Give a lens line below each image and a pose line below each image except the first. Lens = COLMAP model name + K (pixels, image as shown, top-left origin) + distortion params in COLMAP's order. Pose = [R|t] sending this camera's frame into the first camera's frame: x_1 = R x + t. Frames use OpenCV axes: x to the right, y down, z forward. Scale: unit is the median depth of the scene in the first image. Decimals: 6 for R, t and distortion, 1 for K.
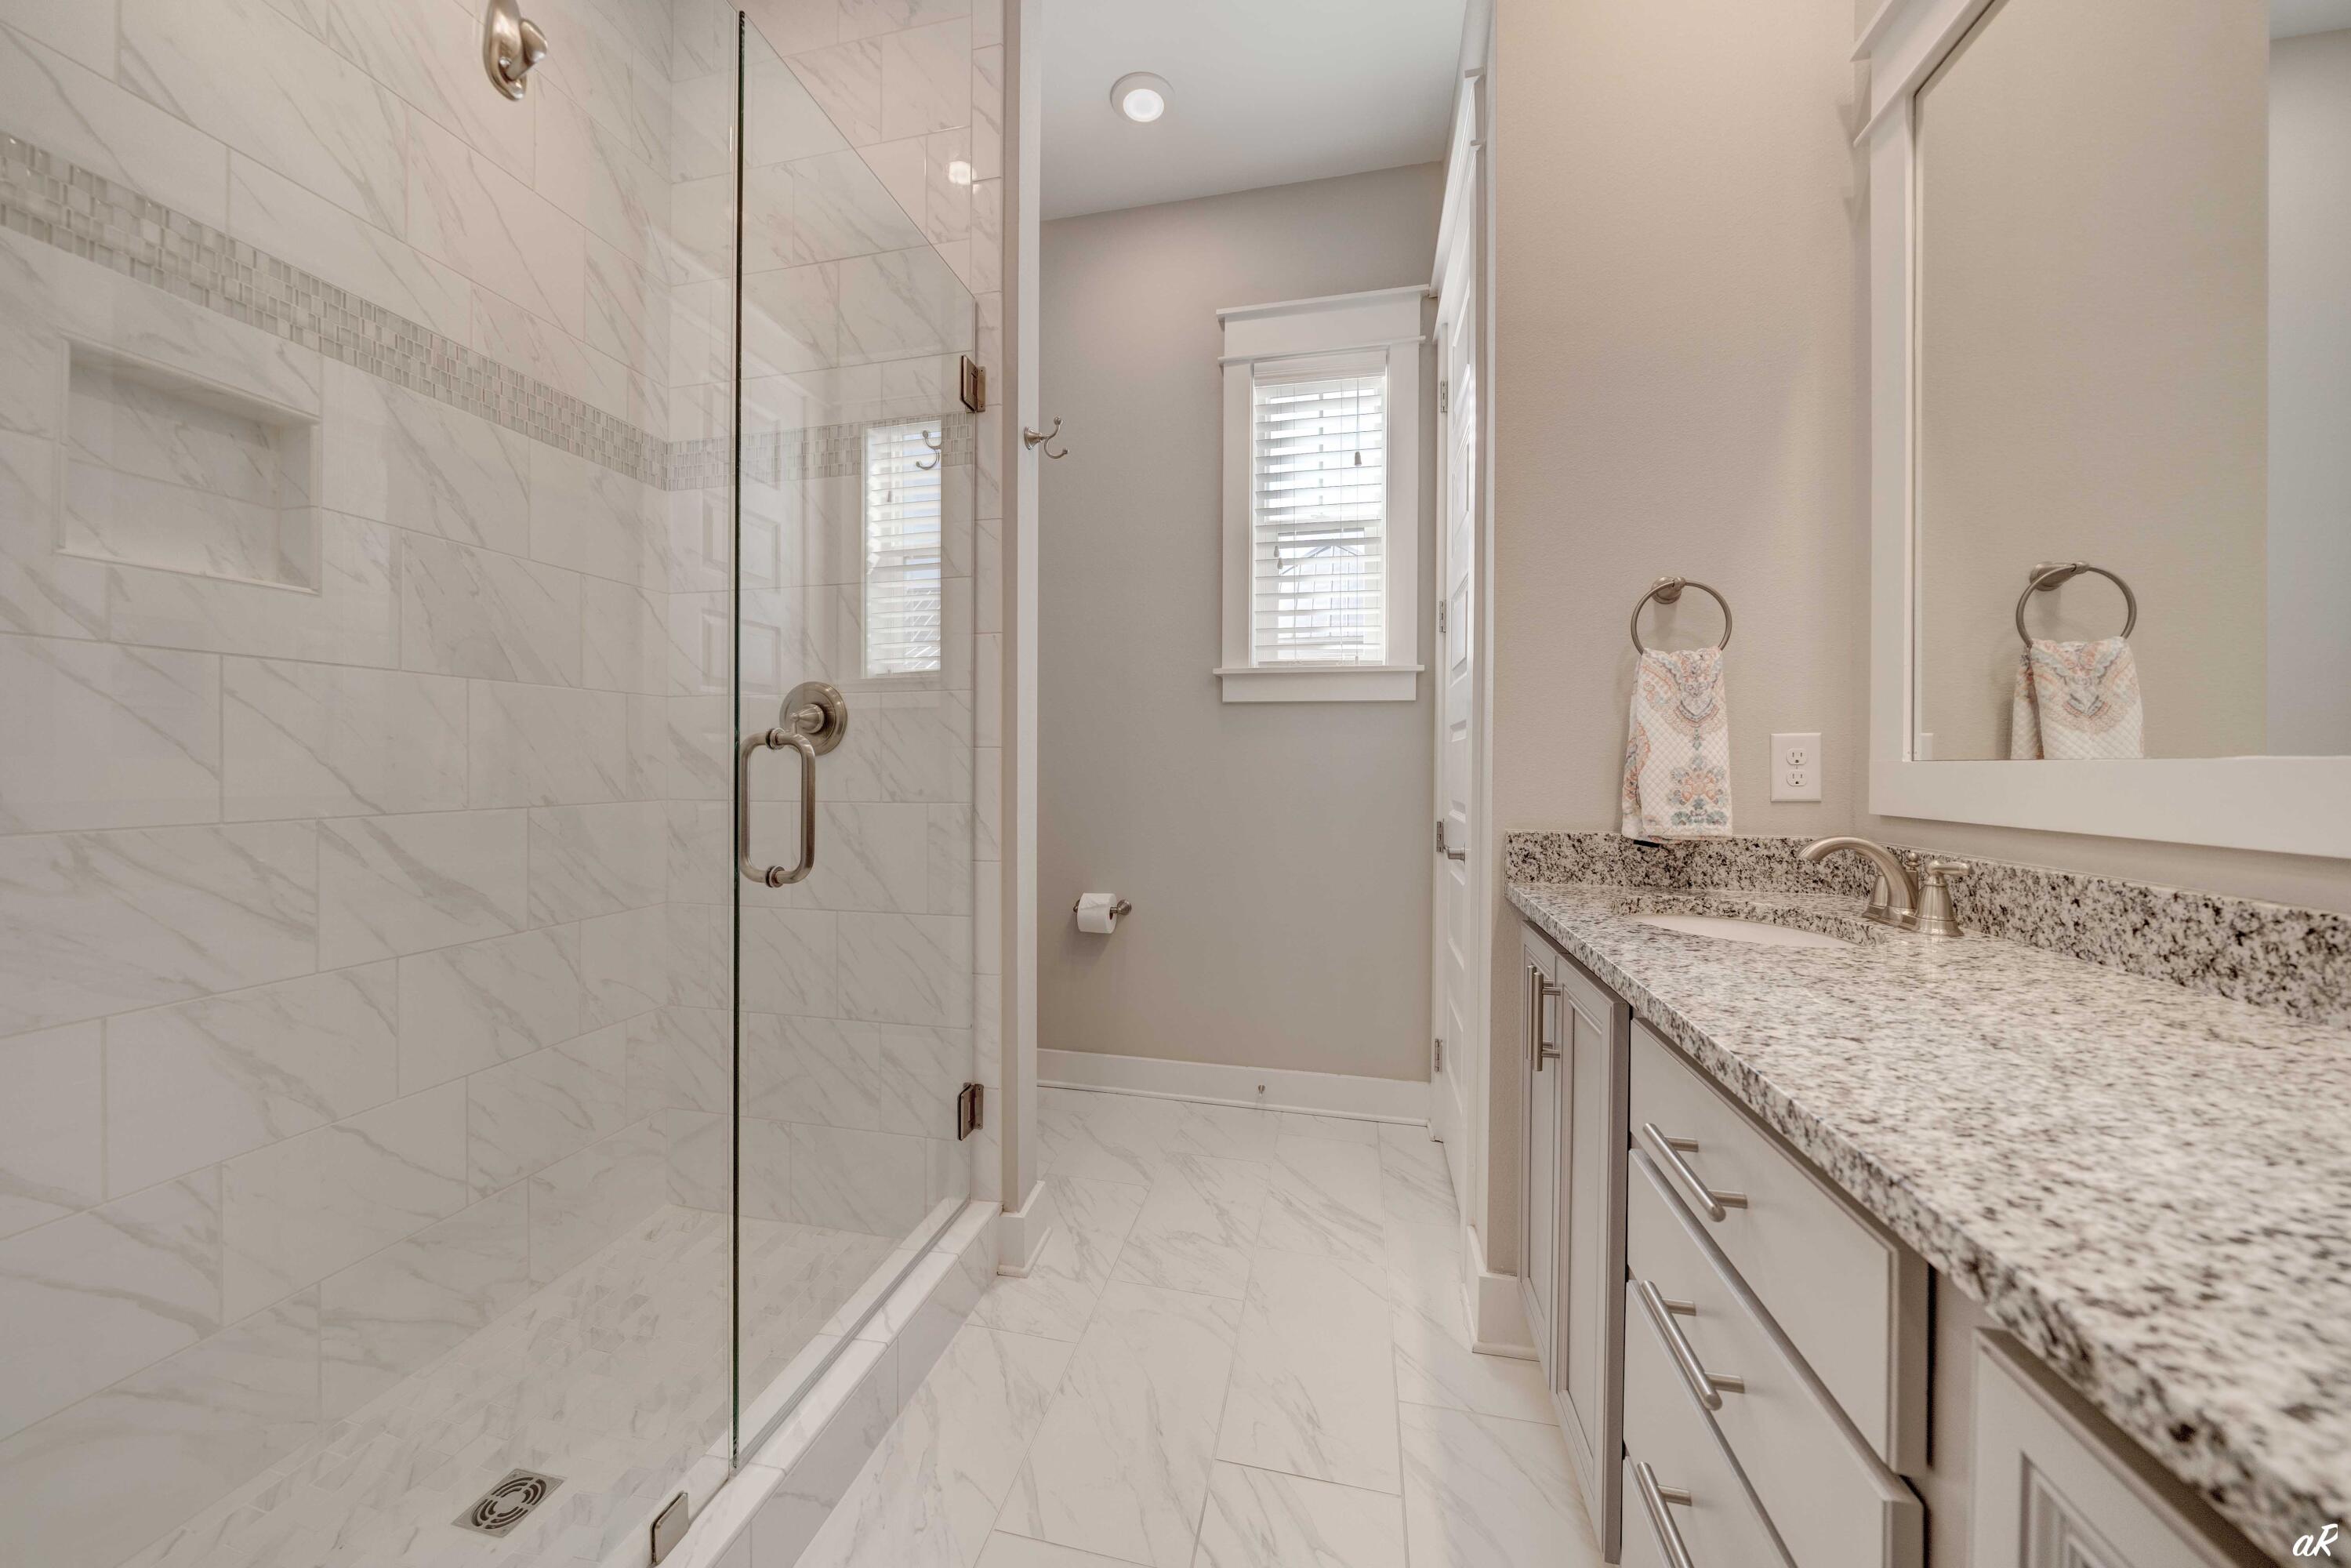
lens RADIAL K [[846.1, 0, 1175.5], [0, 846.1, 784.0], [0, 0, 1]] dist [-0.062313, 0.011733]
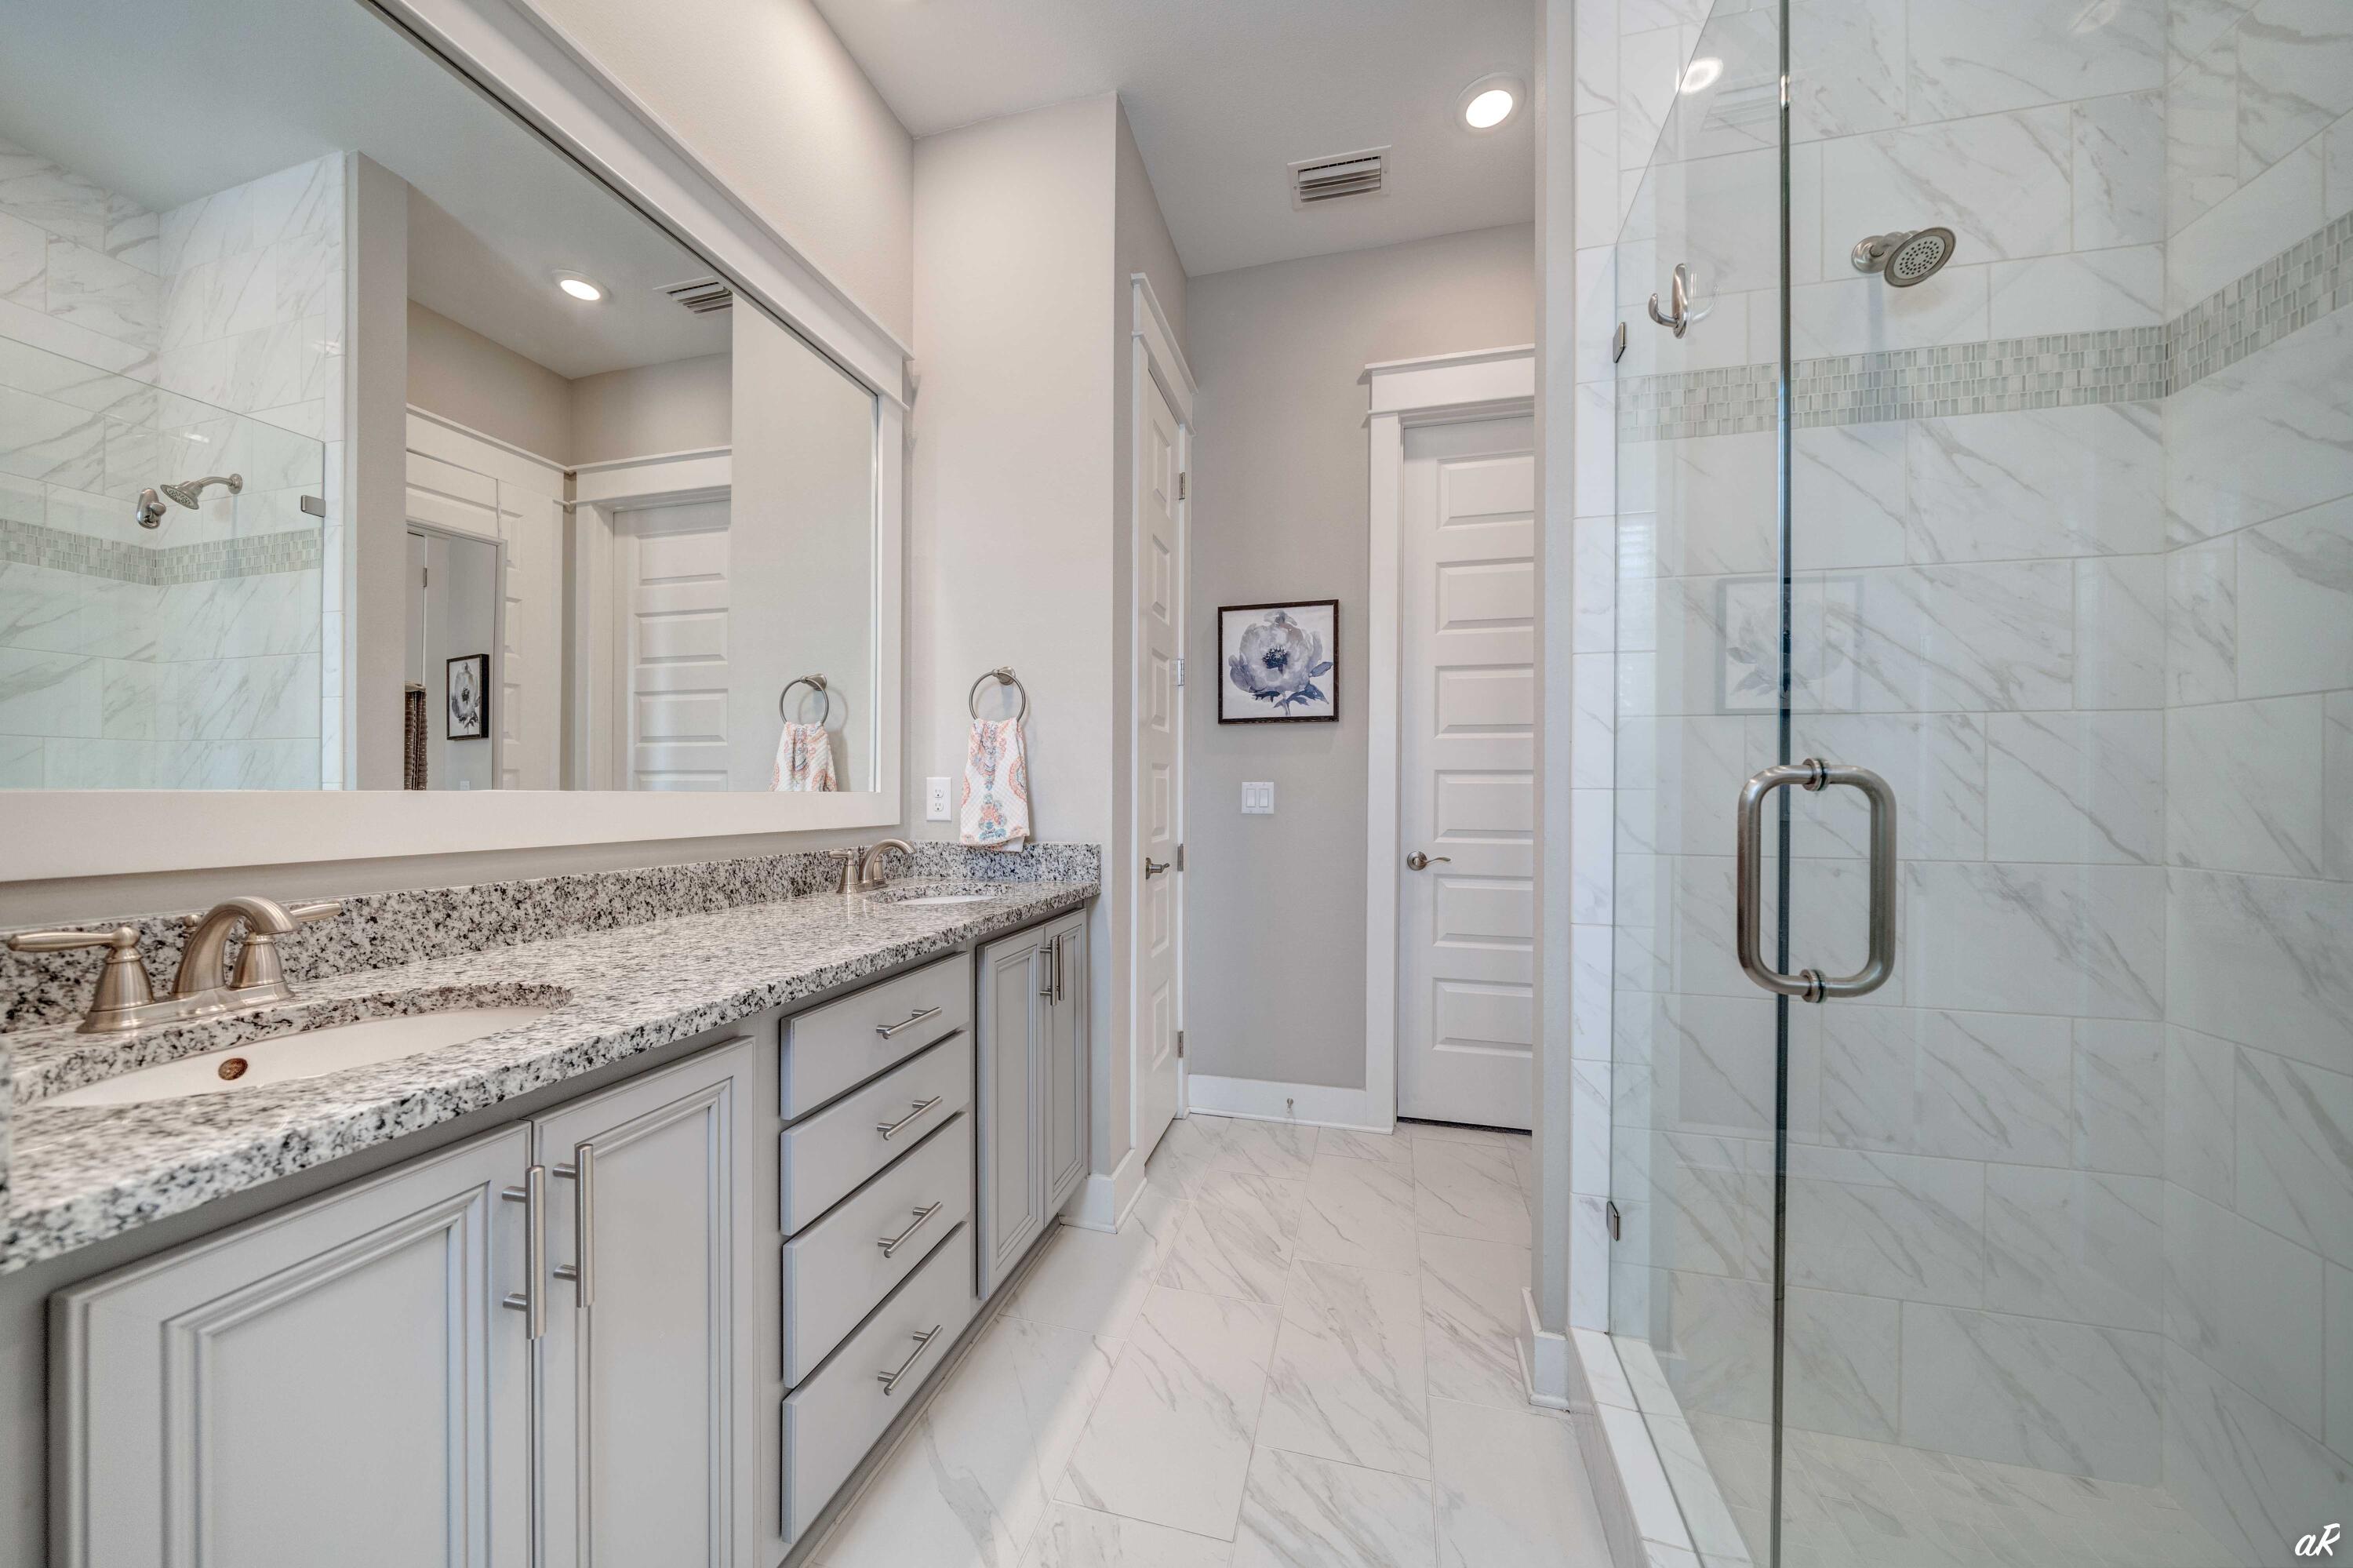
lens RADIAL K [[801.4, 0, 1164.6], [0, 801.4, 790.2], [0, 0, 1]] dist [-0.005343, -0.000007]
pose [[-0.998017, -0.006637, 0.062601, -0.040457], [-0.005313, 0.999759, 0.021284, -0.068008], [-0.062727, 0.020910, -0.997812, 2.252819]]
